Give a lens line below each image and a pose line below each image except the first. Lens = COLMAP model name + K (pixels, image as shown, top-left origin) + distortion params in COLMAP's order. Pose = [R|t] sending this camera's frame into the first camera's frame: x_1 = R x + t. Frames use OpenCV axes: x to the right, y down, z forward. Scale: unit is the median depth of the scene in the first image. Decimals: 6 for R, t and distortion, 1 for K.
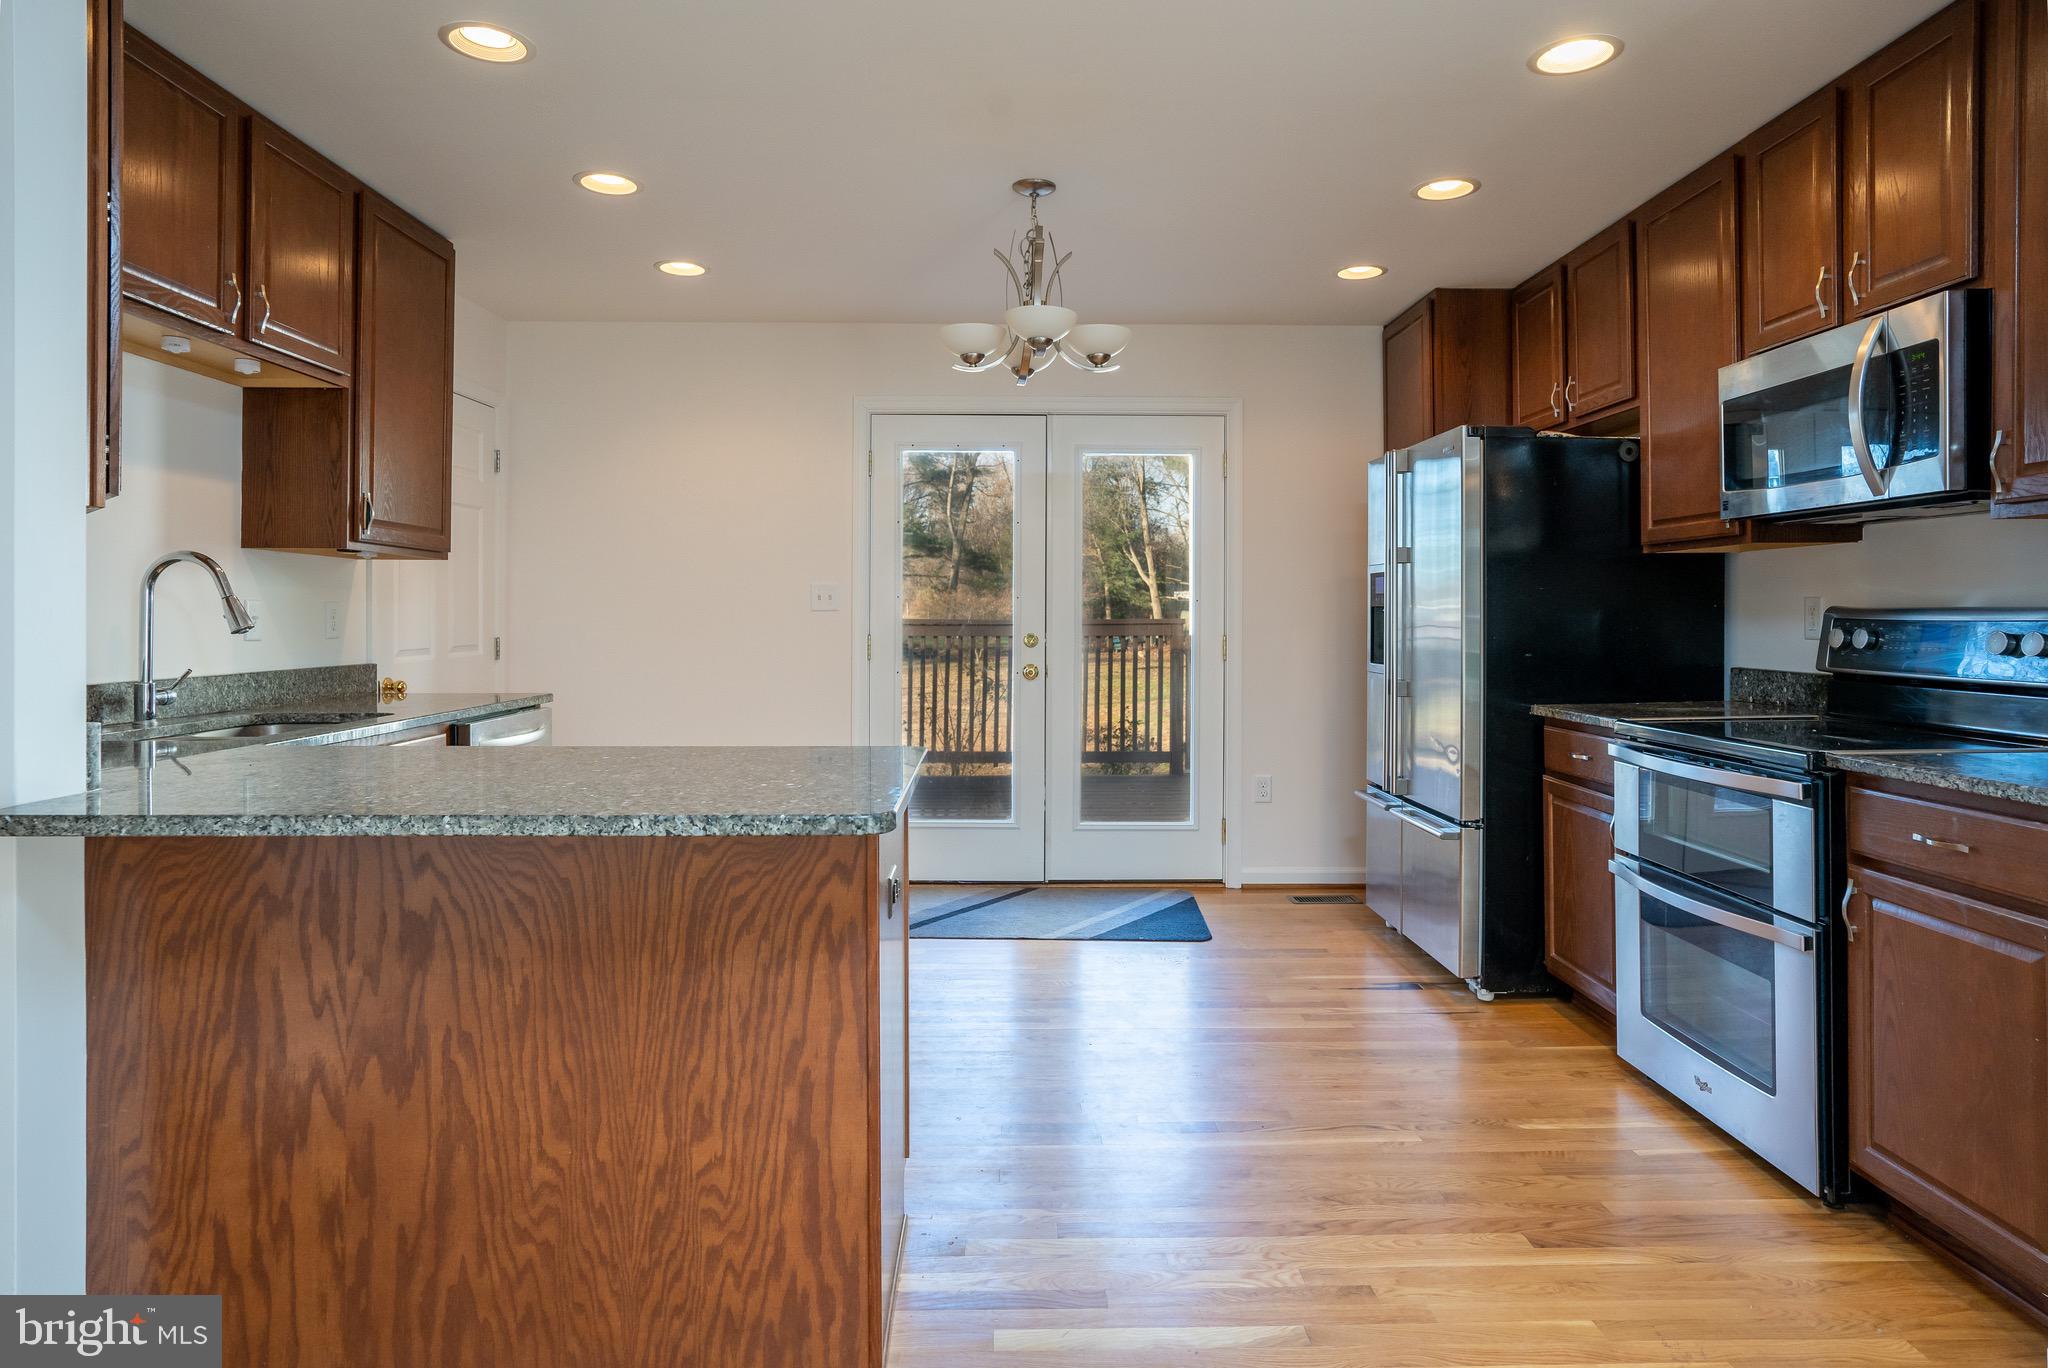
lens RADIAL K [[1194.1, 0, 1015.1], [0, 1194.1, 612.5], [0, 0, 1]] dist [-0.028416, 0.013975]
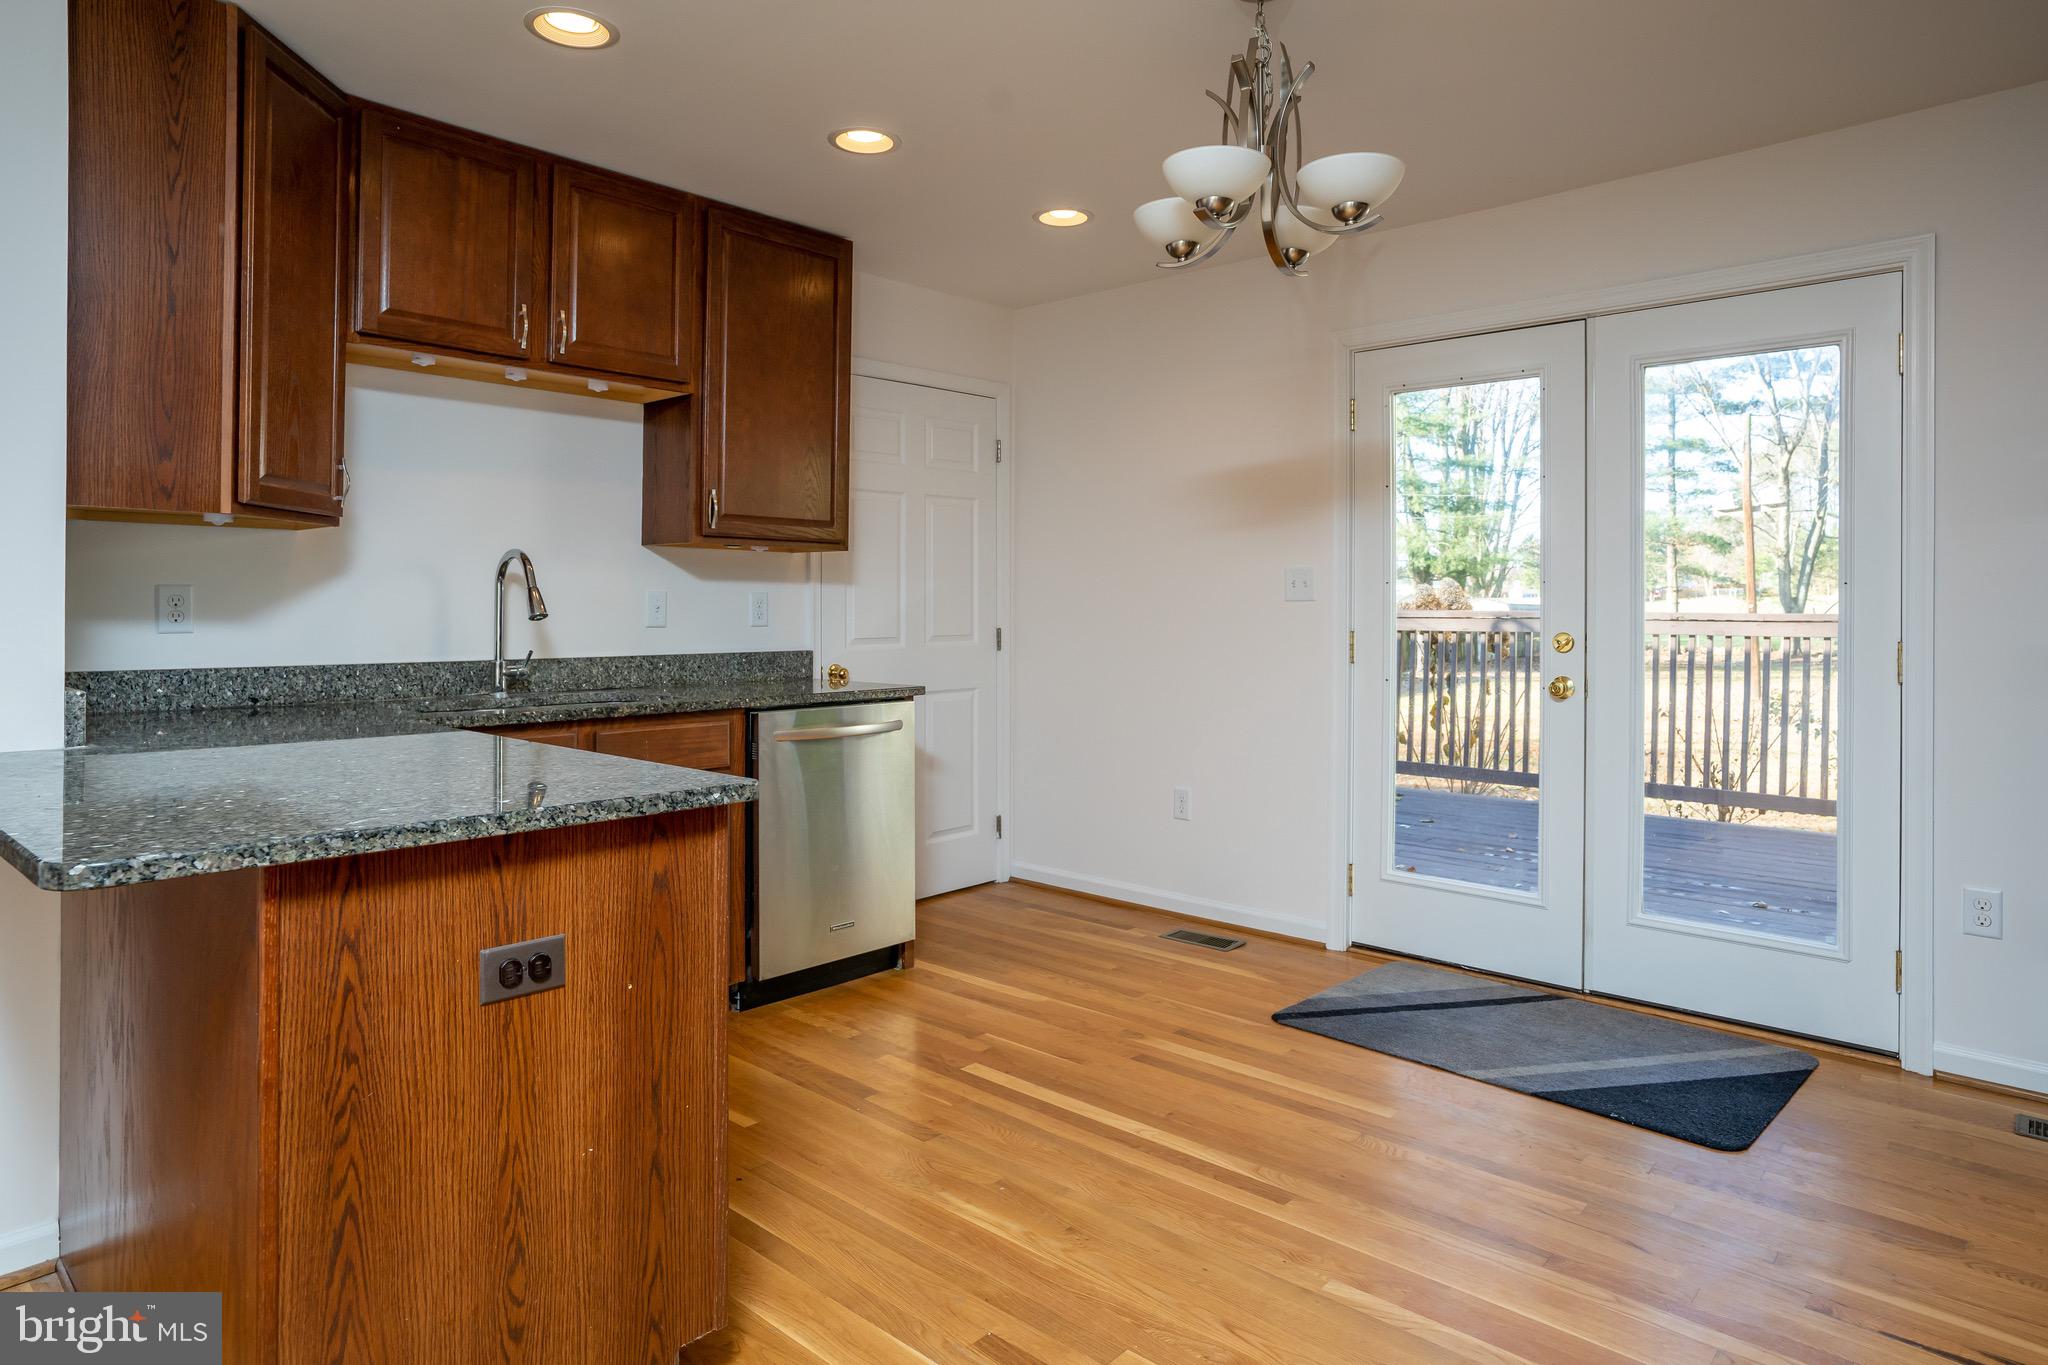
lens RADIAL K [[1194.1, 0, 1021.7], [0, 1194.1, 611.7], [0, 0, 1]] dist [-0.028416, 0.013975]
pose [[0.728118, 0.002979, -0.685445, 0.270885], [-0.000413, 0.999992, 0.003908, 0.003235], [0.685452, -0.002562, 0.728113, 0.290611]]
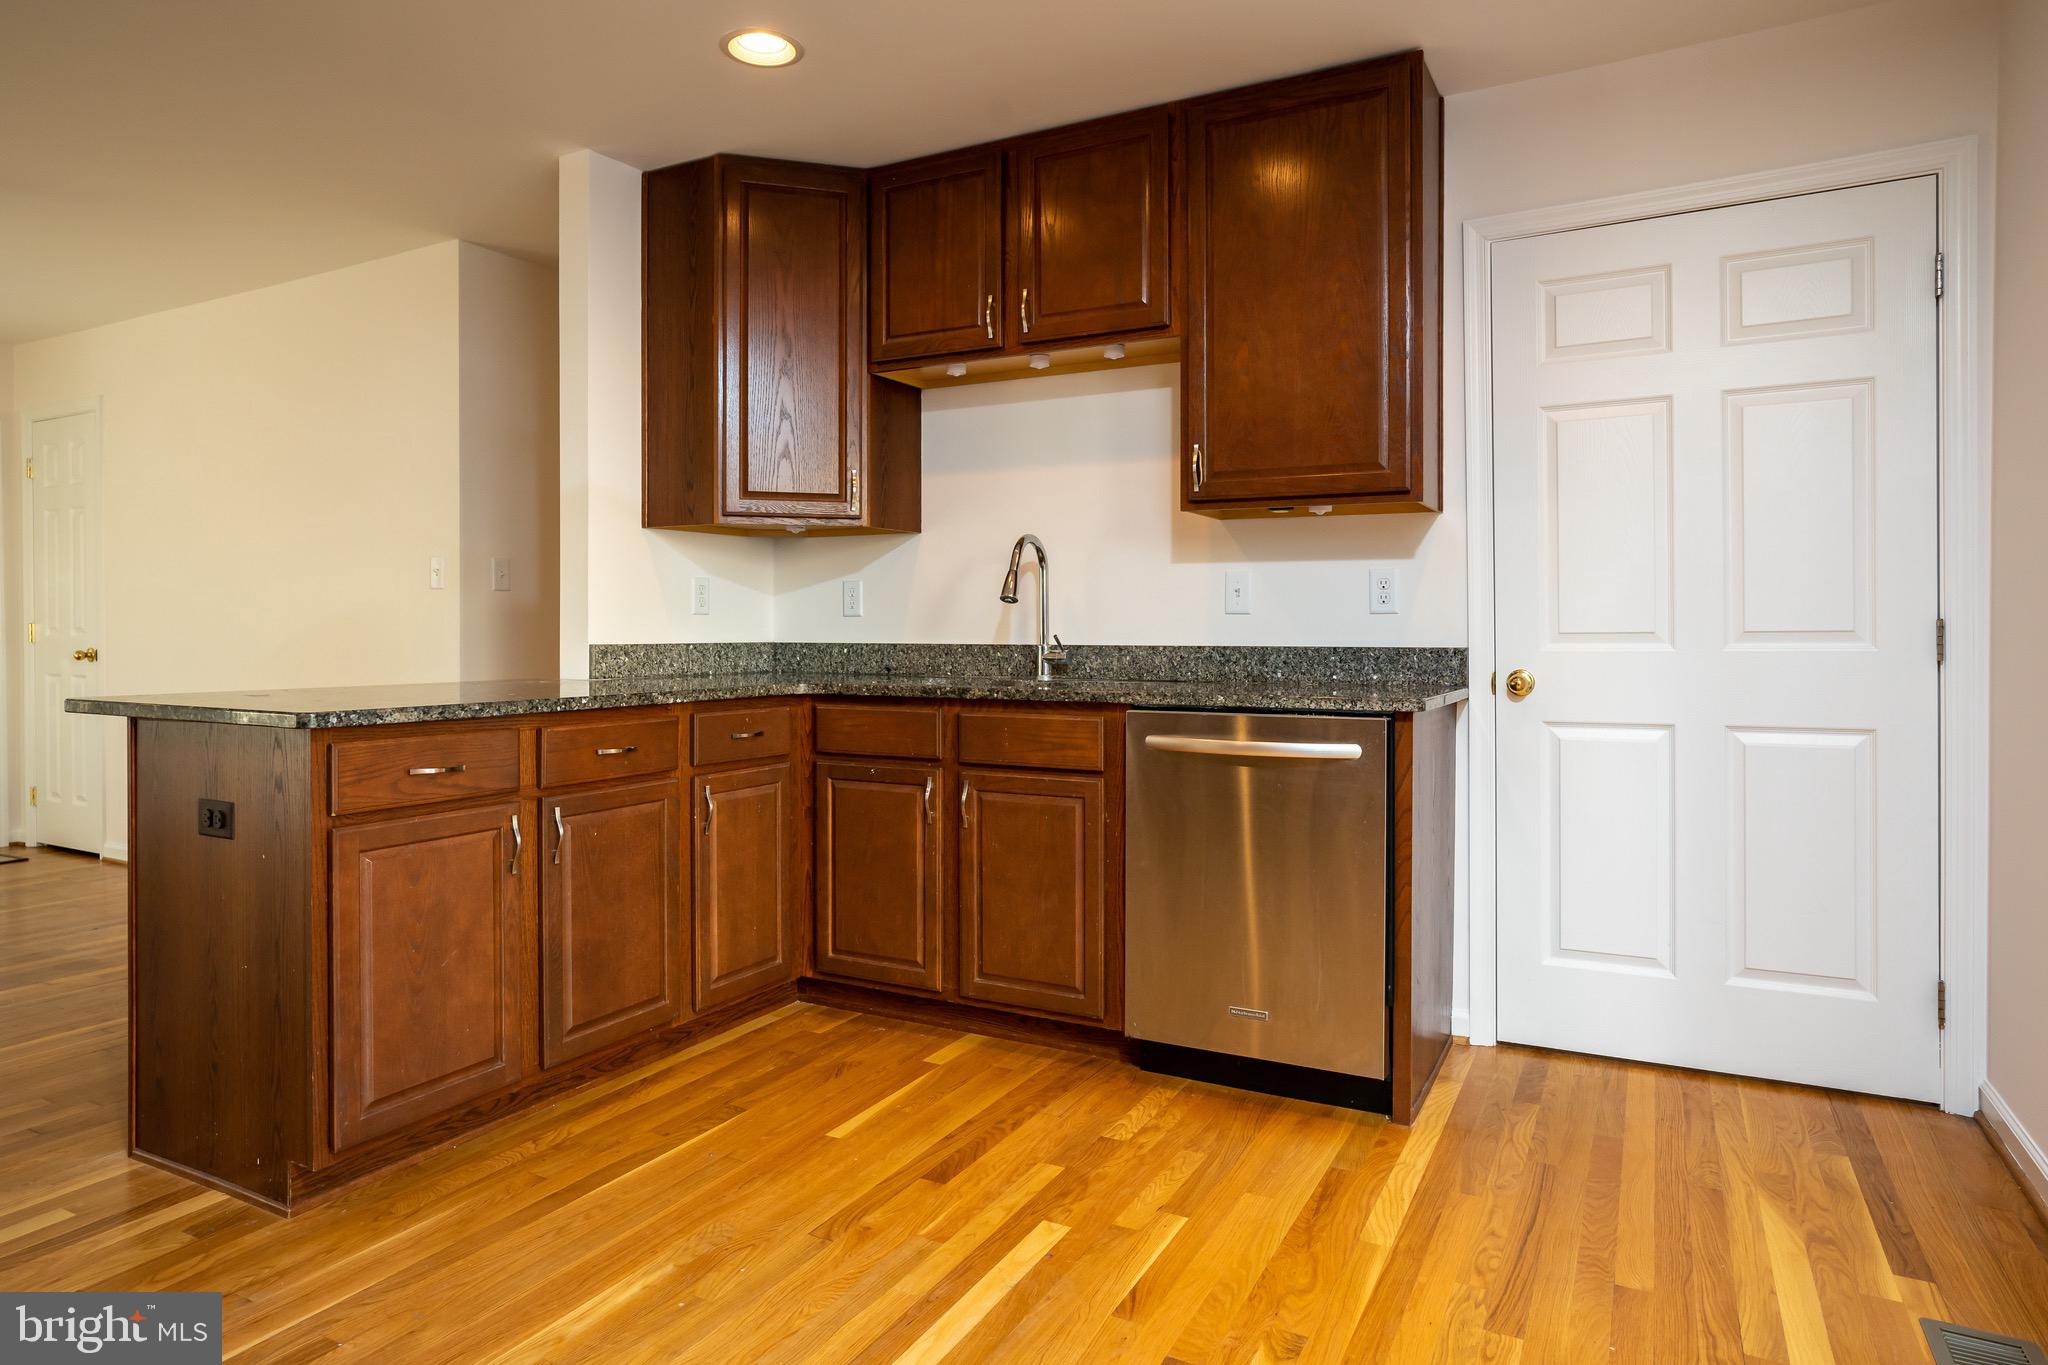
lens RADIAL K [[1194.1, 0, 1023.0], [0, 1194.1, 648.3], [0, 0, 1]] dist [-0.028416, 0.013975]
pose [[-0.477397, 0.011056, -0.878618, 0.208359], [-0.000033, 0.999921, 0.012601, 0.027860], [0.878688, 0.006045, -0.477359, 0.920680]]
